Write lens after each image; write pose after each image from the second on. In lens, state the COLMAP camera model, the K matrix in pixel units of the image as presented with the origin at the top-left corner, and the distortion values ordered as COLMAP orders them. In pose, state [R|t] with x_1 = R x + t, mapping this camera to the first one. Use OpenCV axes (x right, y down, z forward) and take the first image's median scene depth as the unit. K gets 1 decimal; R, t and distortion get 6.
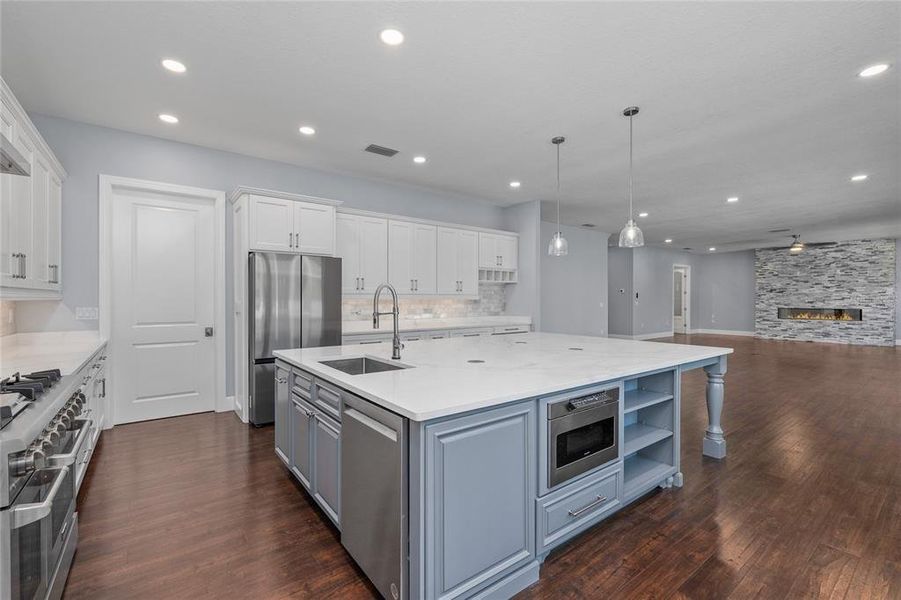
lens RADIAL K [[395.1, 0, 450.3], [0, 395.1, 305.8], [0, 0, 1]] dist [-0.002767, -0.000456]
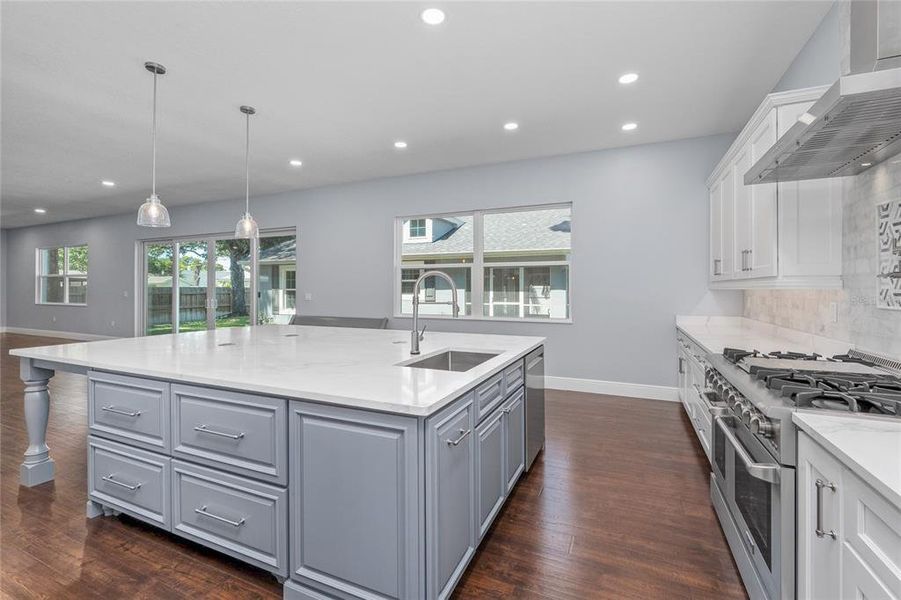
lens RADIAL K [[402.8, 0, 451.9], [0, 402.8, 287.8], [0, 0, 1]] dist [-0.000732, -0.000151]
pose [[-0.480371, 0.001637, 0.877064, -0.738814], [0.014086, 0.999884, 0.005848, -0.016152], [-0.876952, 0.015164, -0.480339, 1.024839]]
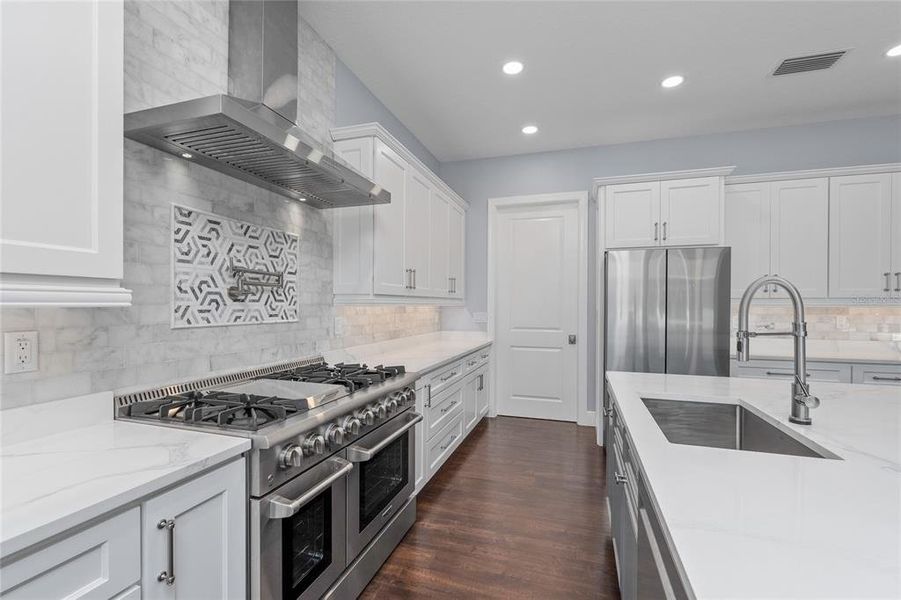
lens RADIAL K [[395.1, 0, 450.3], [0, 395.1, 305.8], [0, 0, 1]] dist [-0.002767, -0.000456]
pose [[0.568955, 0.003835, -0.822360, 0.018312], [-0.017343, 0.999823, -0.007337, -0.004638], [0.822186, 0.018437, 0.568921, 0.247659]]
